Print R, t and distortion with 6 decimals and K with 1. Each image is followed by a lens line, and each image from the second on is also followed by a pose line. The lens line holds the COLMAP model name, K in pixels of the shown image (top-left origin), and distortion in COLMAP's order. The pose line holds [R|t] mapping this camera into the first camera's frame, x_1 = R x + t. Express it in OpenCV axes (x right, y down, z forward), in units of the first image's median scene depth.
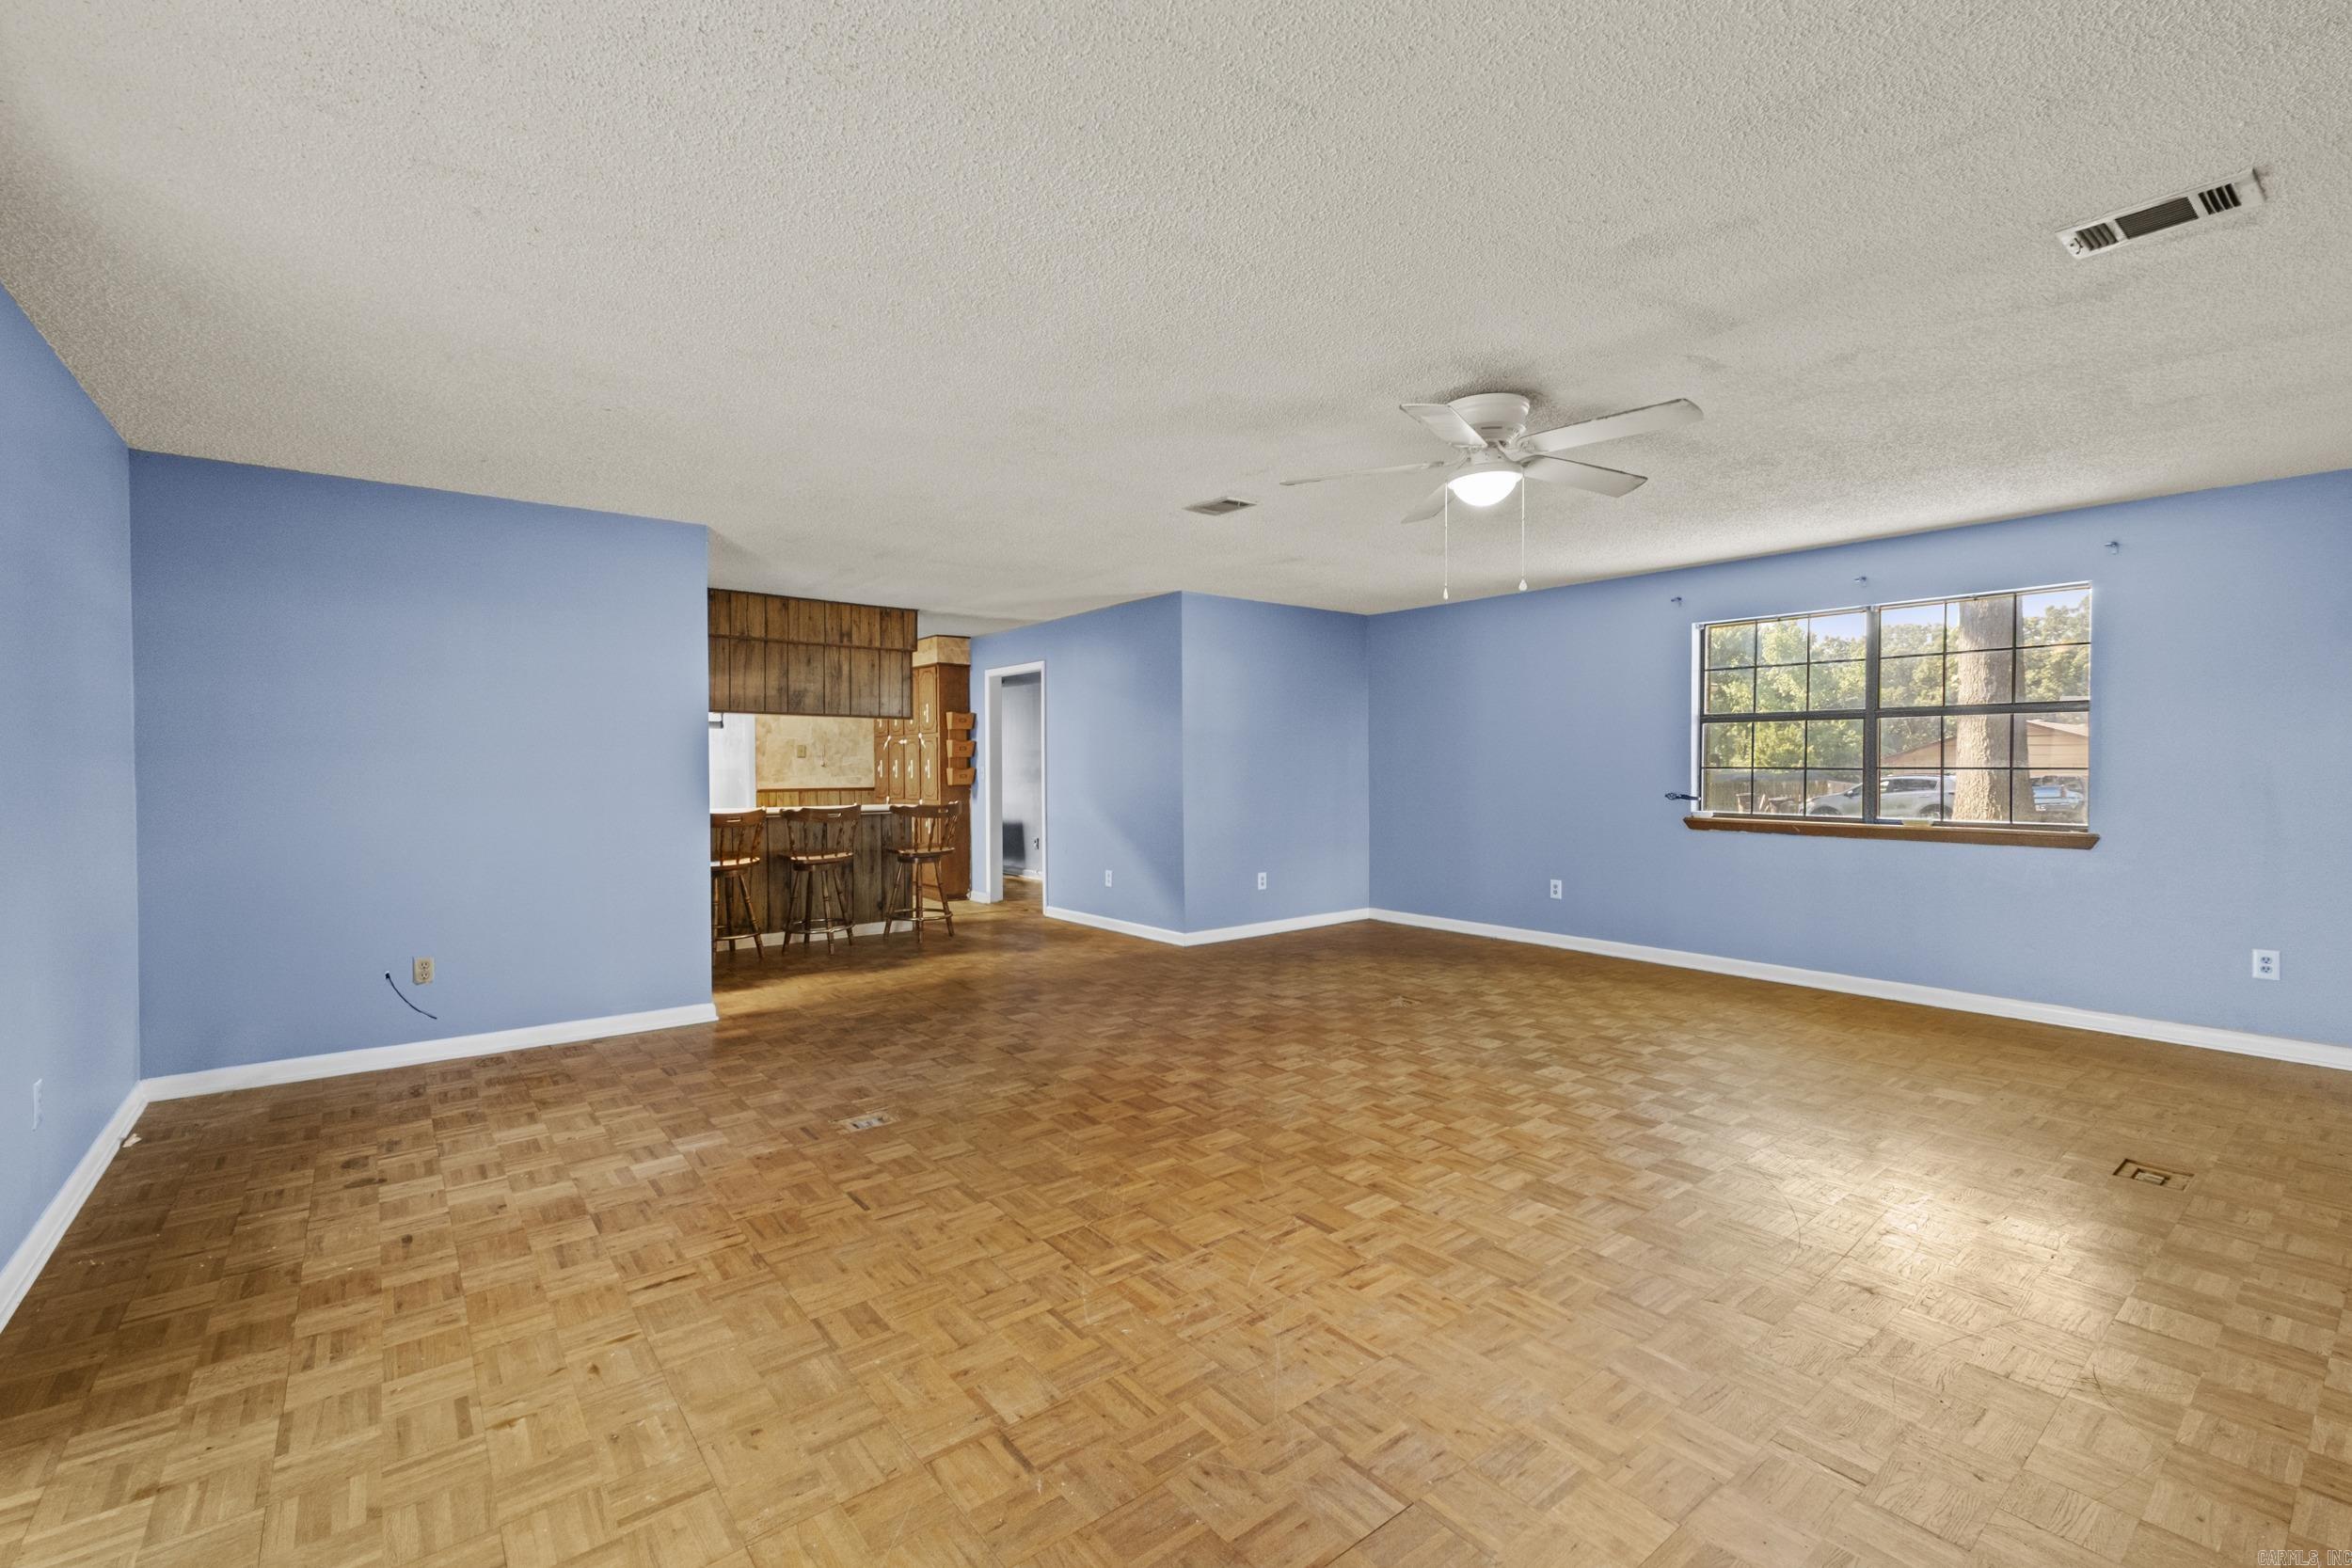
lens RADIAL K [[1013.8, 0, 1180.3], [0, 1013.8, 780.3], [0, 0, 1]] dist [0.008532, 0.000470]
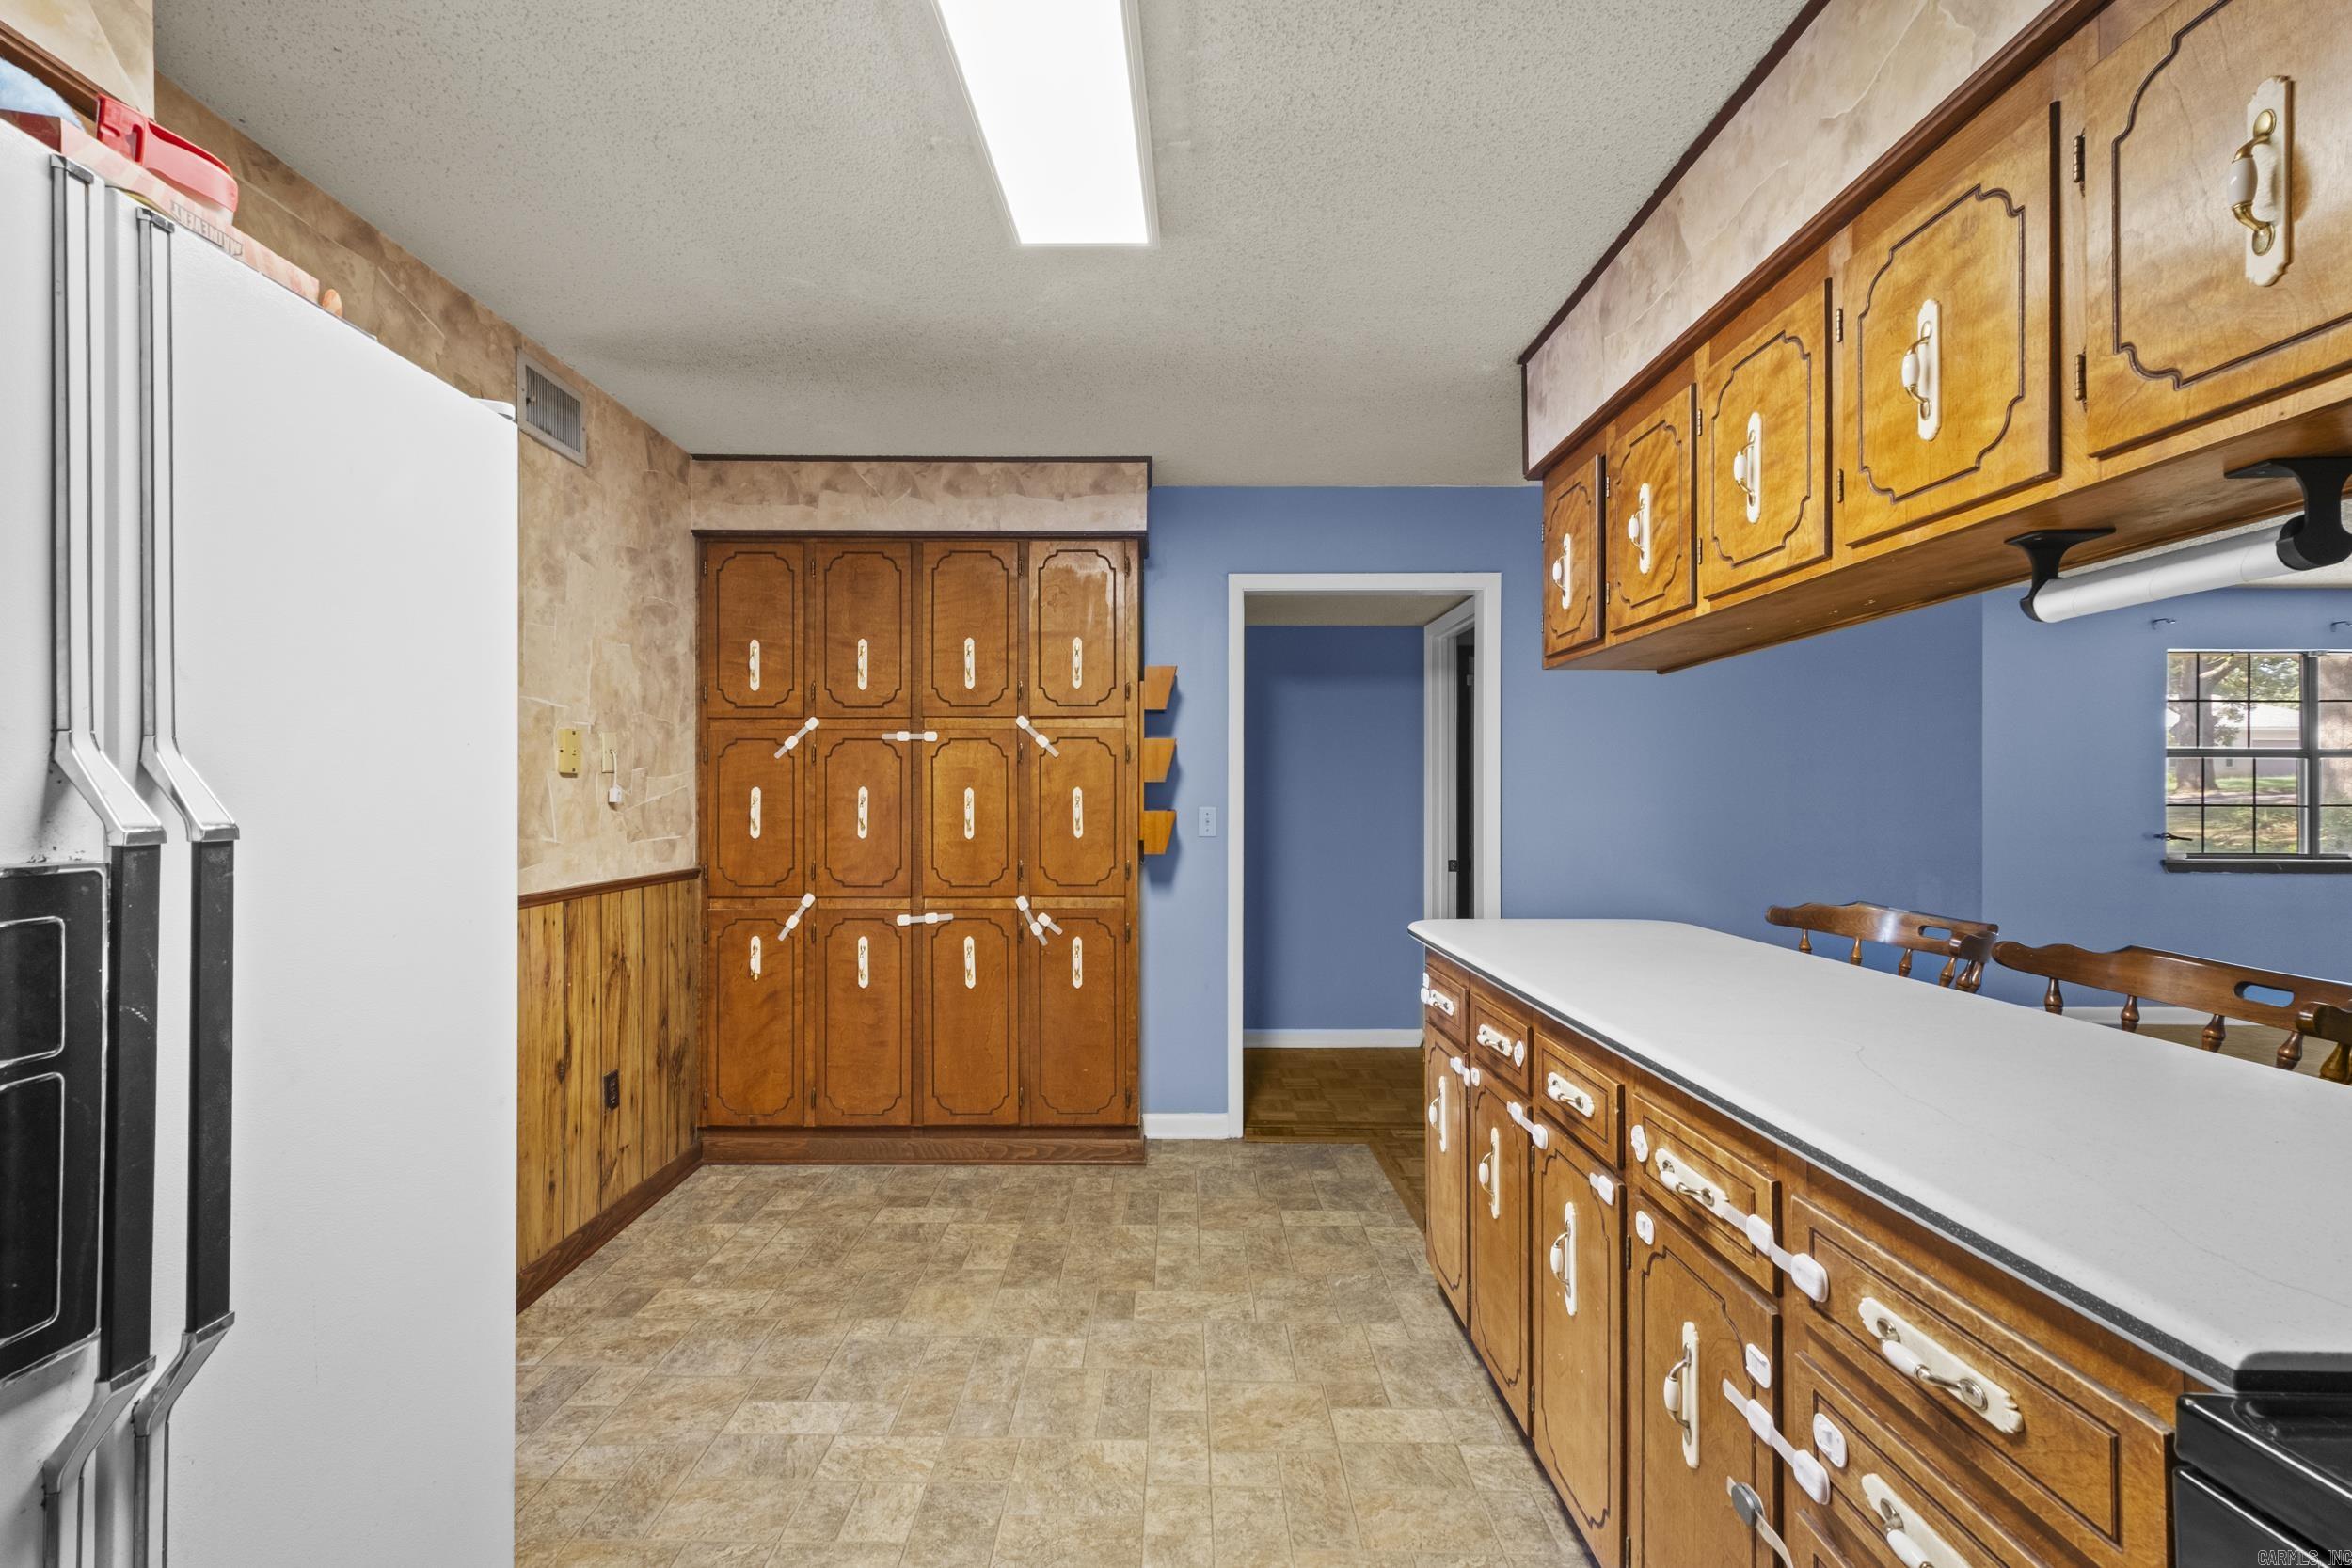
lens RADIAL K [[1013.8, 0, 1166.9], [0, 1013.8, 789.1], [0, 0, 1]] dist [0.008532, 0.000470]
pose [[0.620014, 0.007224, 0.784558, -0.693627], [0.009650, 0.999812, -0.016832, -0.017626], [-0.784532, 0.018007, 0.619827, 0.991107]]
